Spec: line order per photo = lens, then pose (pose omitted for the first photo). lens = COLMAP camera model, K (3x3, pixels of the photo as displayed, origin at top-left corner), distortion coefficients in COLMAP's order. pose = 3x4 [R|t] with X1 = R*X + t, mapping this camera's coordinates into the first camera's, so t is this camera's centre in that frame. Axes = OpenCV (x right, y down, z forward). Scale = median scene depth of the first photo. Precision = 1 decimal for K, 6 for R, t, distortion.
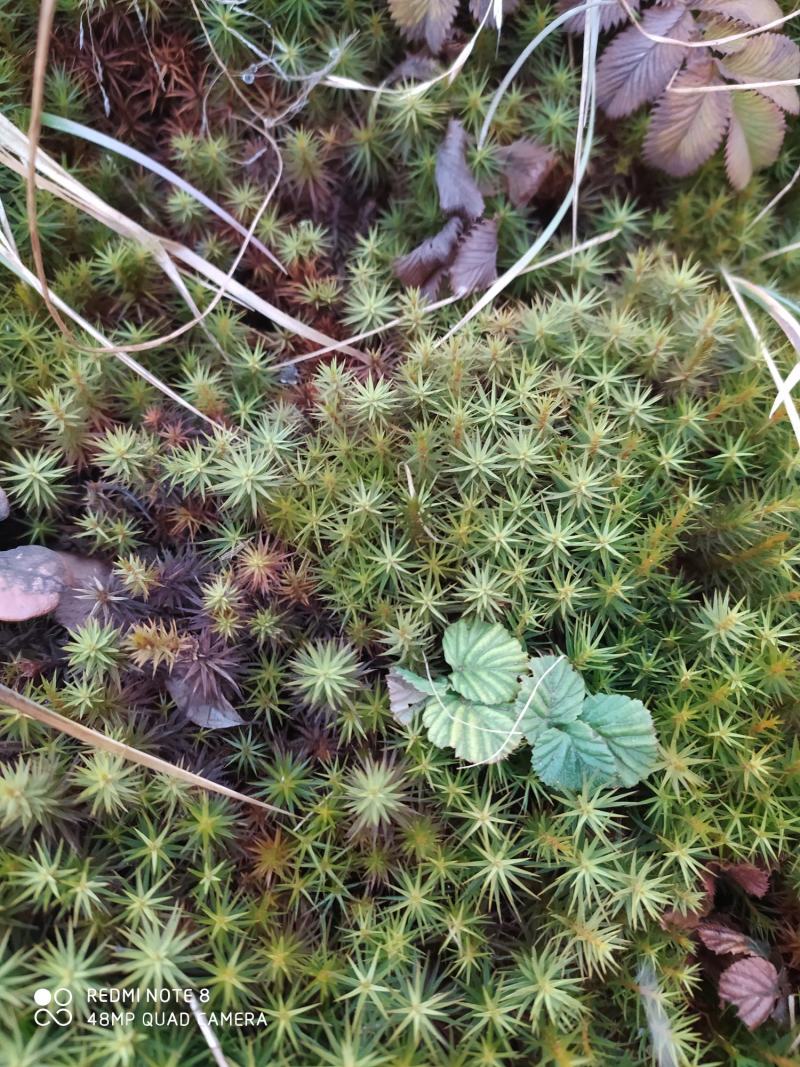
lens RADIAL K [[842.6, 0, 400.0], [0, 842.6, 533.5], [0, 0, 1]] dist [0.006516, -0.030340]
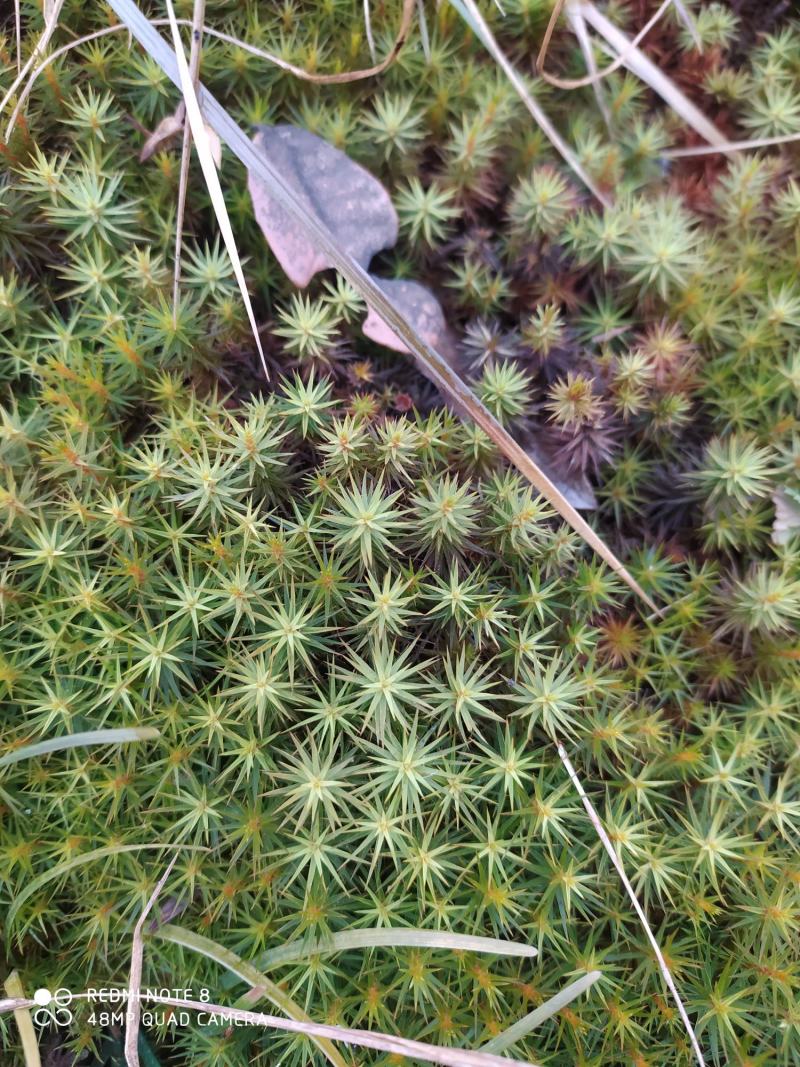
lens RADIAL K [[842.6, 0, 400.0], [0, 842.6, 533.5], [0, 0, 1]] dist [0.006516, -0.030340]
pose [[0.971088, 0.232673, -0.053396, -0.345657], [-0.222209, 0.962758, 0.154013, 0.151740], [0.087242, -0.137695, 0.986625, 0.007611]]
